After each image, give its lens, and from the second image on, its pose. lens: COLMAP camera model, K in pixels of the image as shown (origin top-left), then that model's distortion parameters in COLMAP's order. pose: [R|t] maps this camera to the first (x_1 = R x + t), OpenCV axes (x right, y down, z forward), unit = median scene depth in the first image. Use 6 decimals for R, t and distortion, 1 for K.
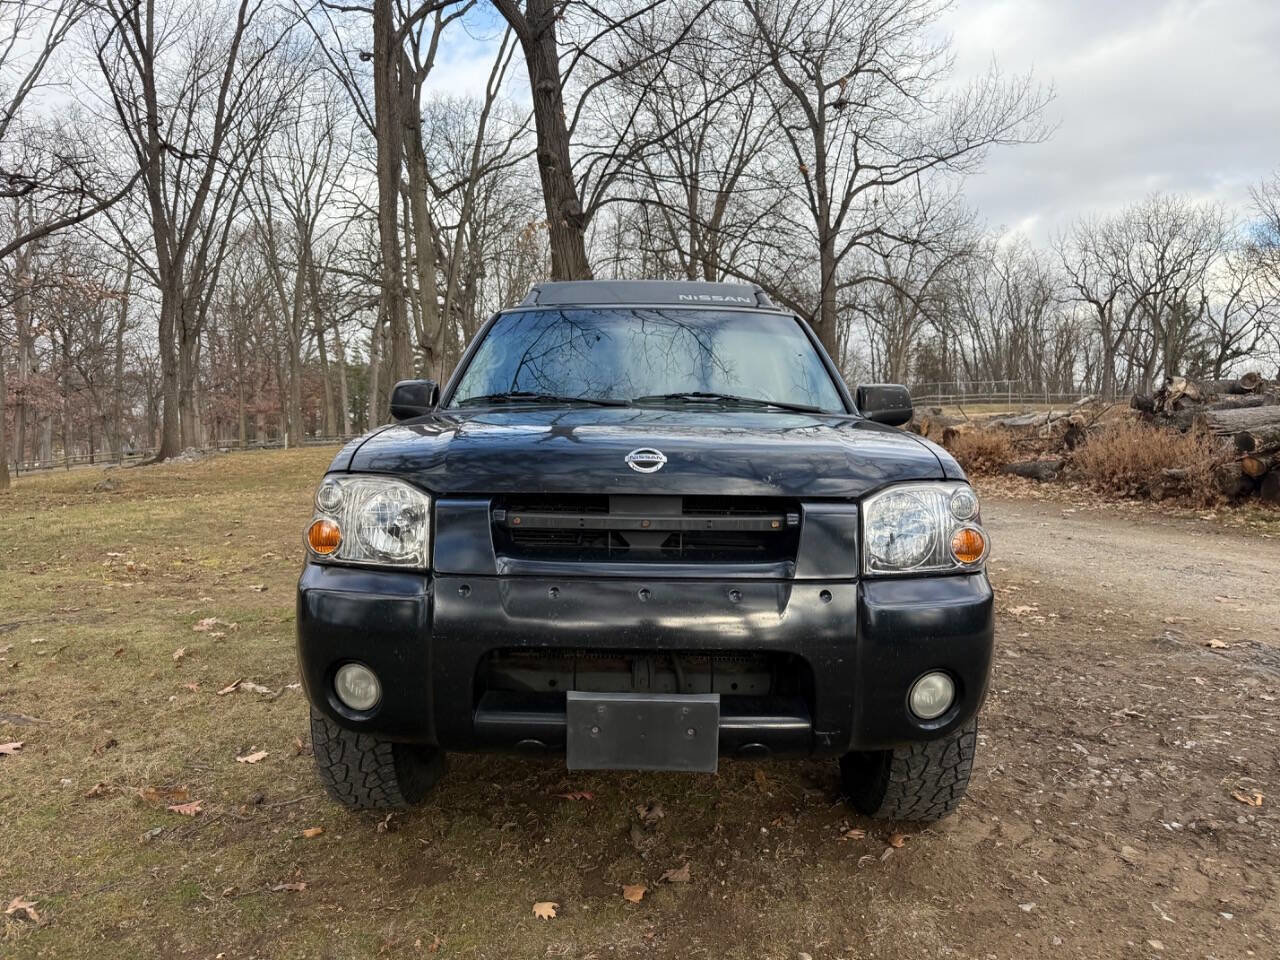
lens RADIAL K [[899.7, 0, 631.7], [0, 899.7, 487.1], [0, 0, 1]] dist [0.006174, -0.006979]
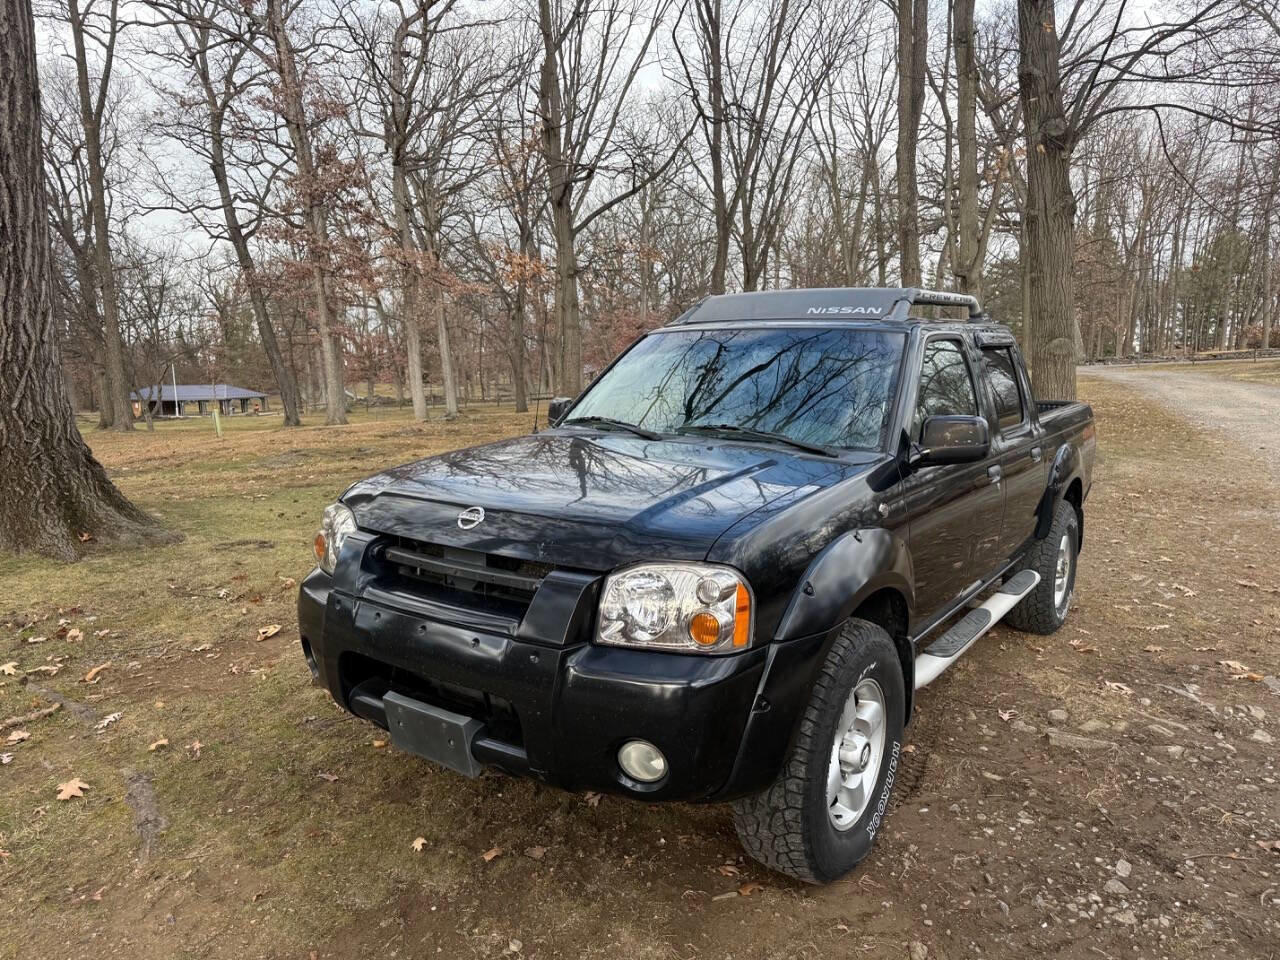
lens RADIAL K [[892.7, 0, 646.3], [0, 892.7, 489.9], [0, 0, 1]] dist [0.016851, -0.019942]
pose [[0.824051, 0.084669, -0.560152, 0.814469], [-0.035478, 0.994540, 0.098135, -0.179489], [0.565403, -0.060995, 0.822556, 0.122429]]
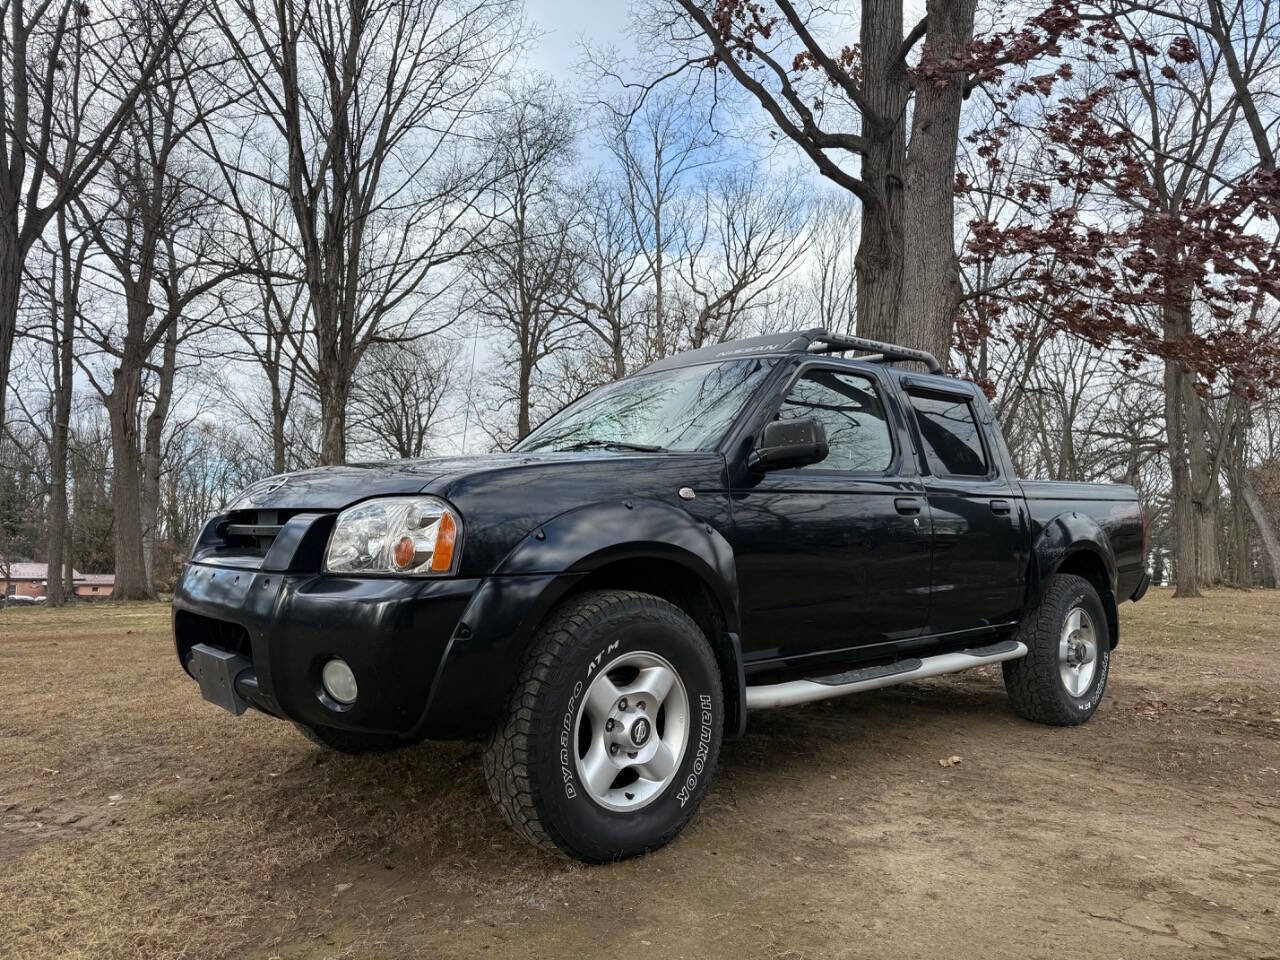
lens RADIAL K [[899.2, 0, 639.7], [0, 899.2, 495.6], [0, 0, 1]] dist [0.034585, -0.032362]
pose [[0.674799, -0.032947, -0.737266, 1.281250], [-0.043570, 0.995482, -0.084365, 0.070490], [0.736714, 0.089052, 0.670315, 0.438501]]
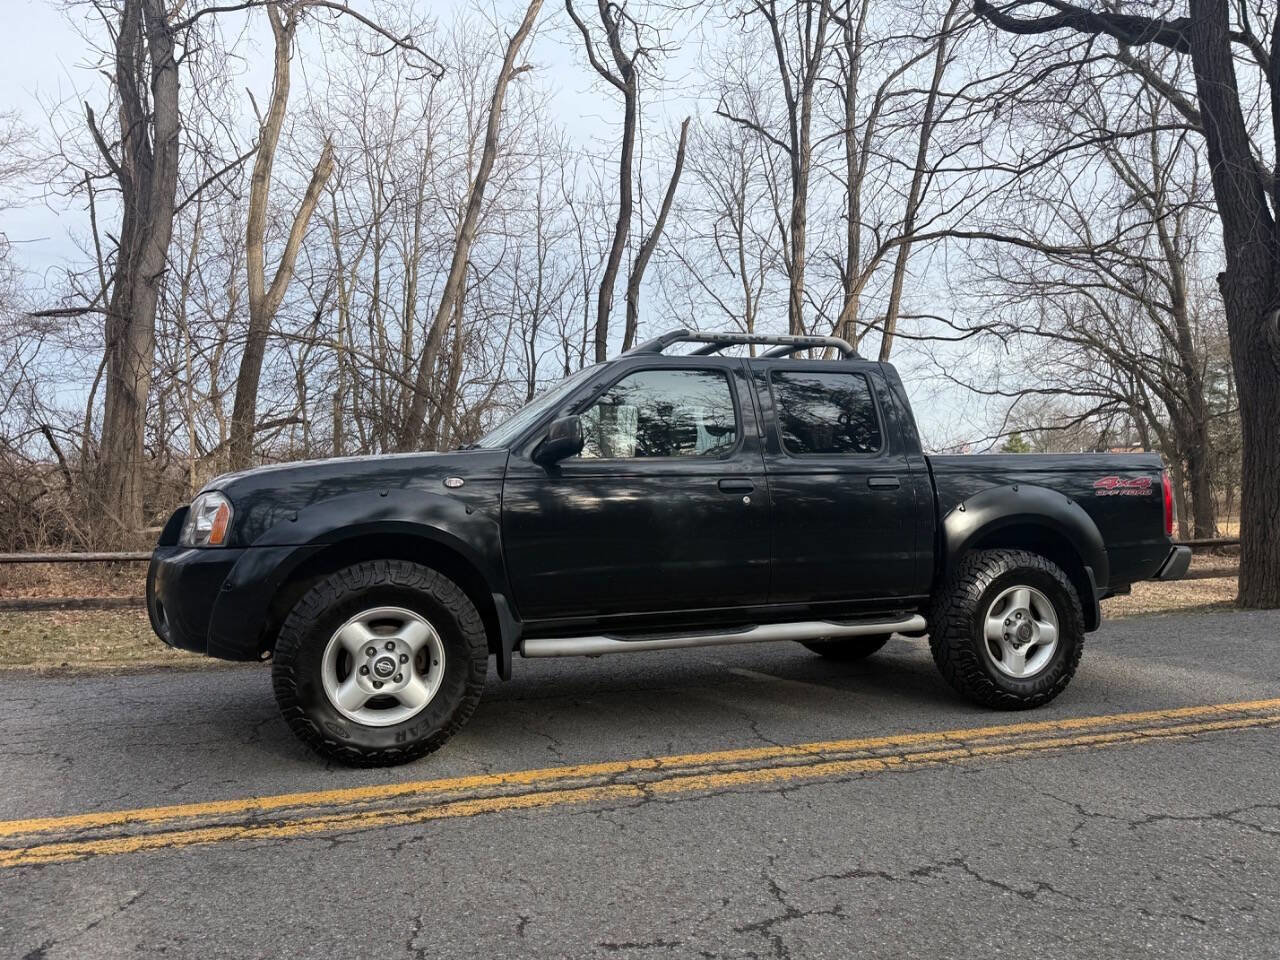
lens RADIAL K [[880.4, 0, 644.6], [0, 880.4, 463.2], [0, 0, 1]] dist [0.095507, -0.118893]
pose [[0.326106, -0.075176, -0.942339, 2.002717], [-0.037527, 0.995018, -0.092365, 0.055589], [0.944588, 0.065484, 0.321660, 1.141745]]
